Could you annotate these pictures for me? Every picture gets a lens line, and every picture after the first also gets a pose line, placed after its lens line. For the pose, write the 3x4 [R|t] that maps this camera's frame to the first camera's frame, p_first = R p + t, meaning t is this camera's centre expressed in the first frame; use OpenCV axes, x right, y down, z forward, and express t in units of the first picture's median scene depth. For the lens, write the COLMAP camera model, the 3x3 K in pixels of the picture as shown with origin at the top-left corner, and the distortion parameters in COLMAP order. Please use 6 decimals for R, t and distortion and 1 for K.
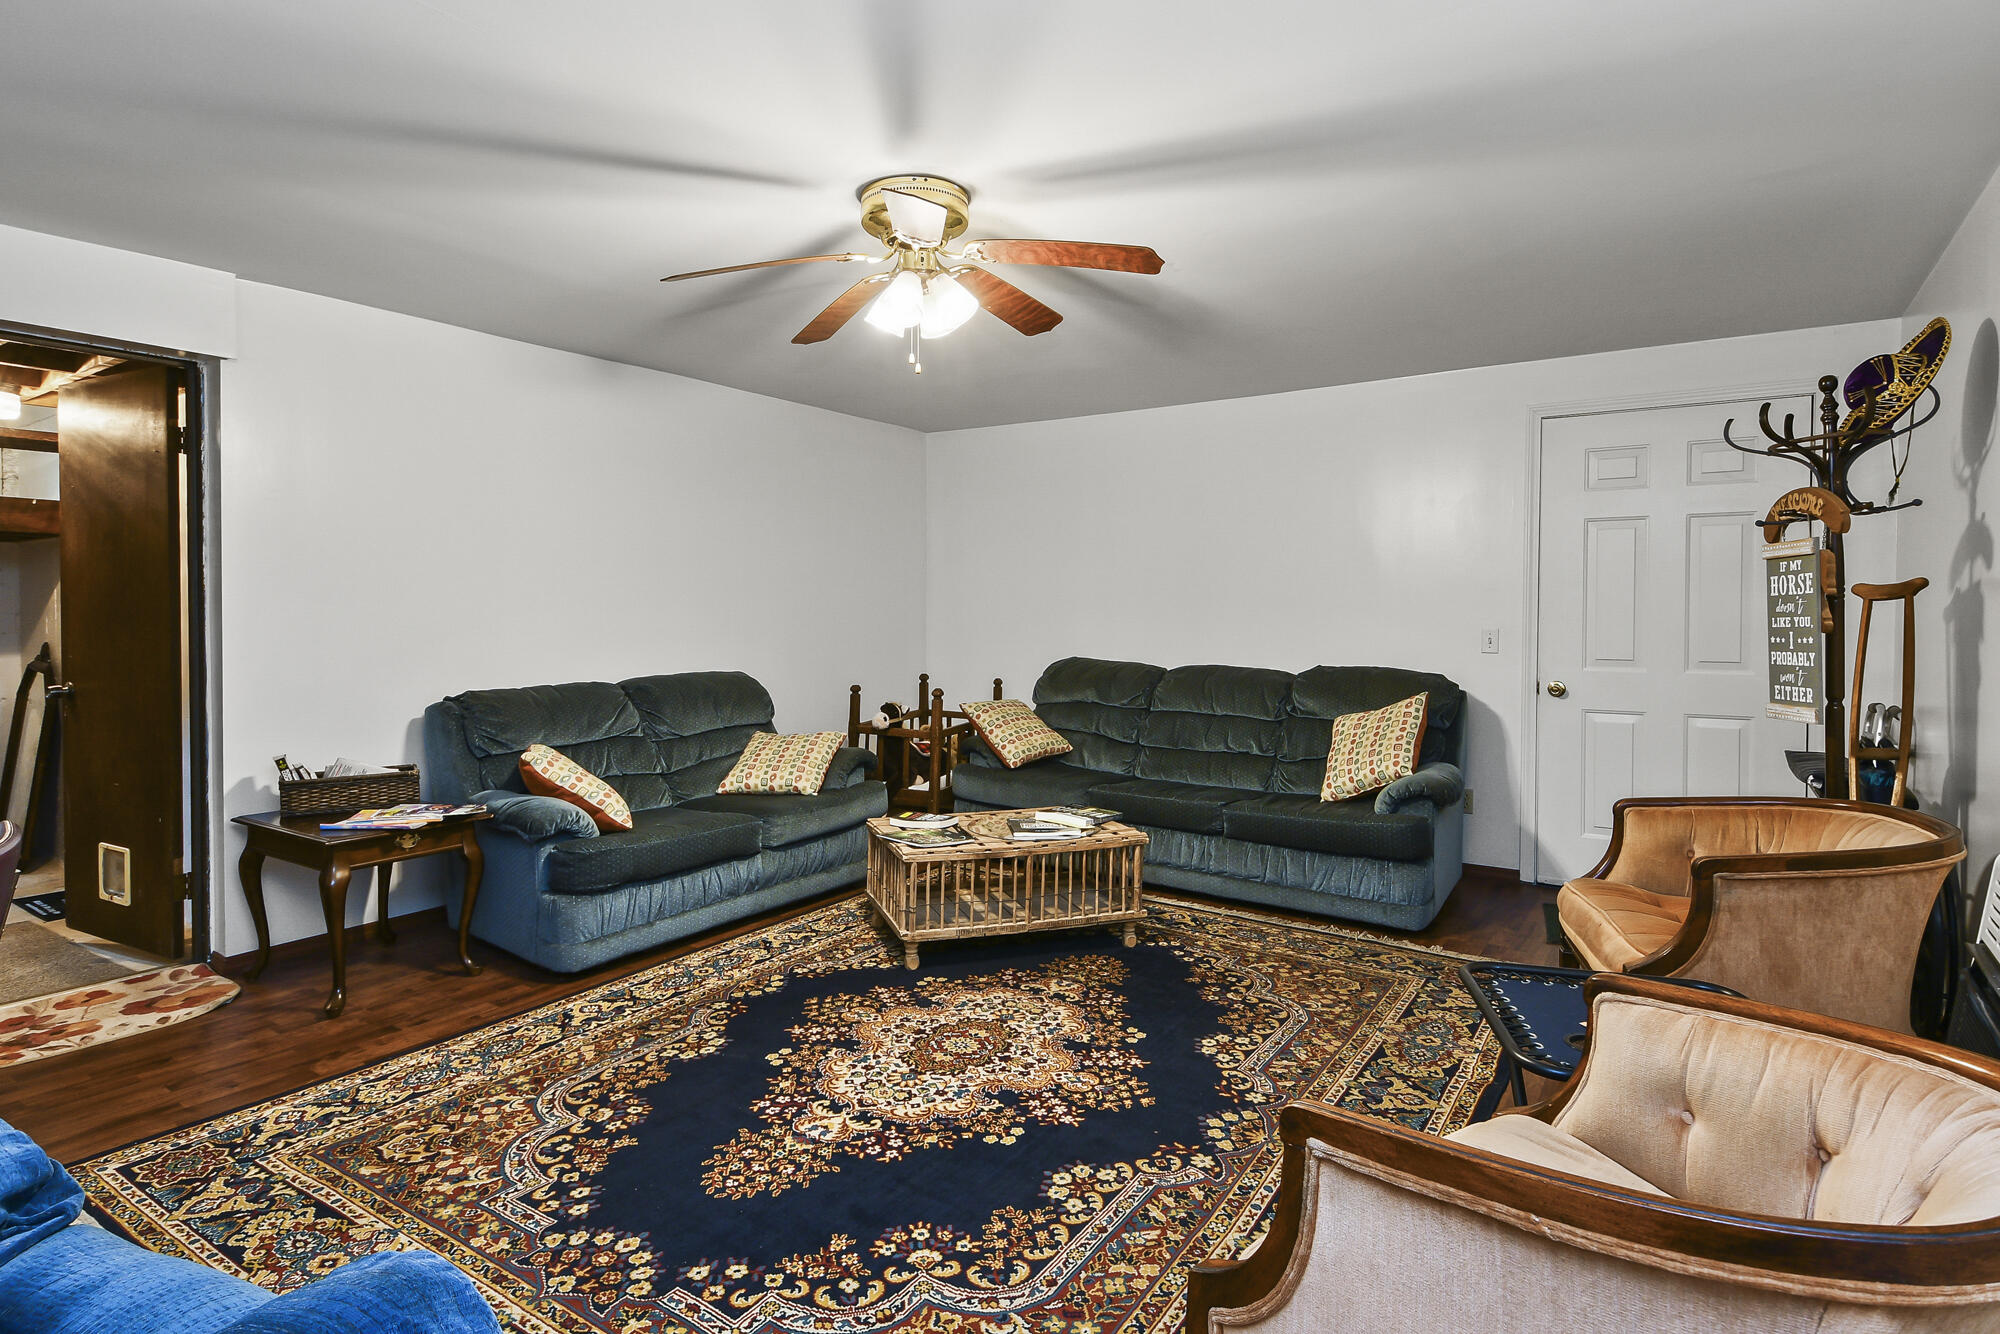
lens RADIAL K [[1053.8, 0, 980.4], [0, 1053.8, 617.5], [0, 0, 1]] dist [-0.024596, -0.006542]
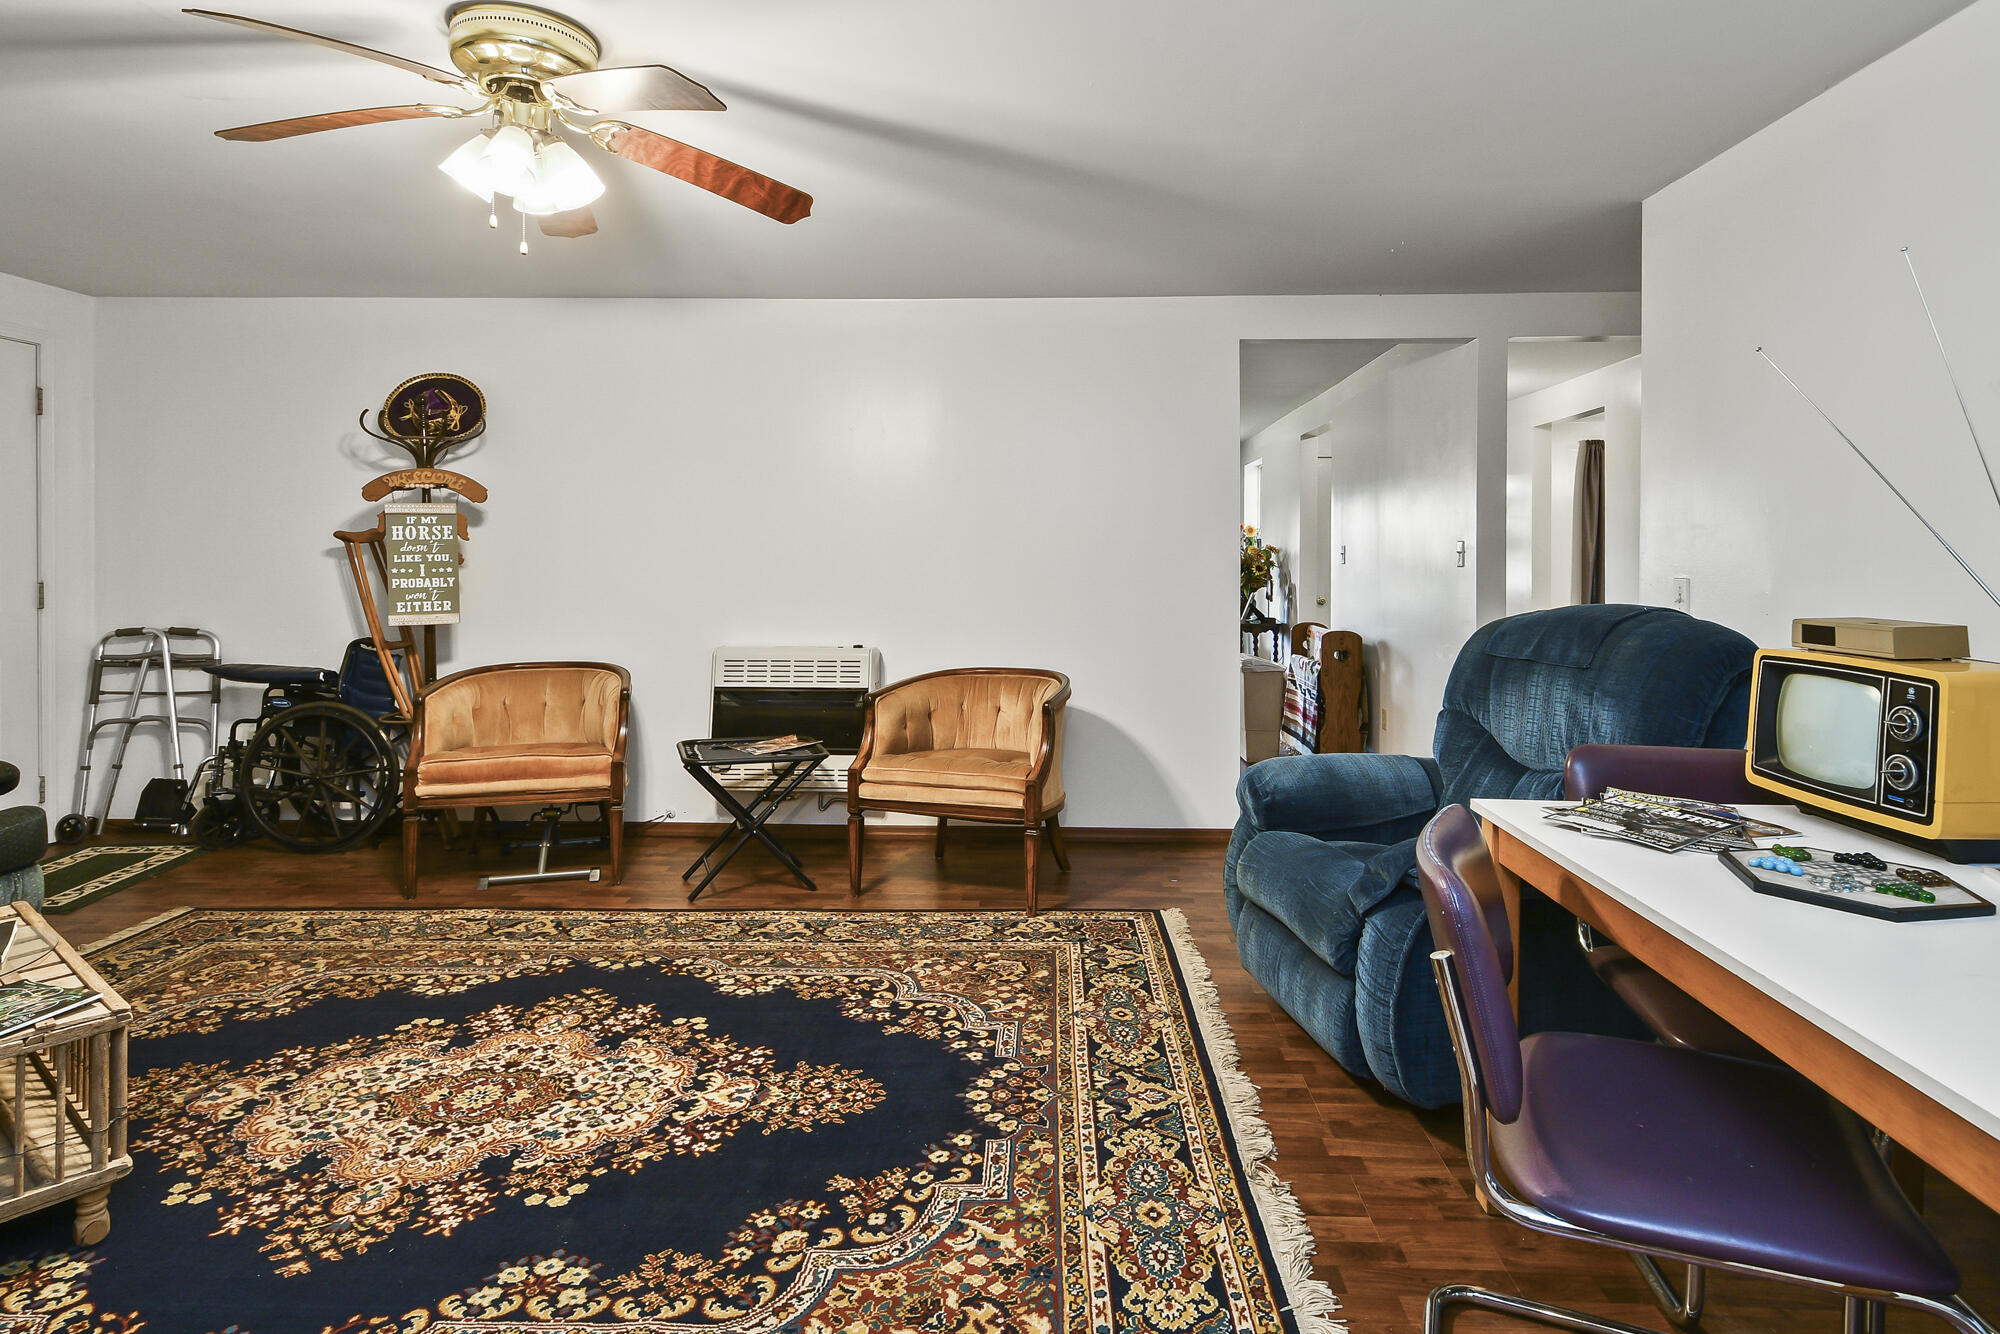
lens RADIAL K [[1053.8, 0, 998.0], [0, 1053.8, 660.5], [0, 0, 1]] dist [-0.024596, -0.006542]
pose [[-0.525865, -0.103609, 0.844234, -1.117748], [0.000682, 0.992501, 0.122231, -0.039379], [-0.850568, 0.064853, -0.521851, 1.332539]]
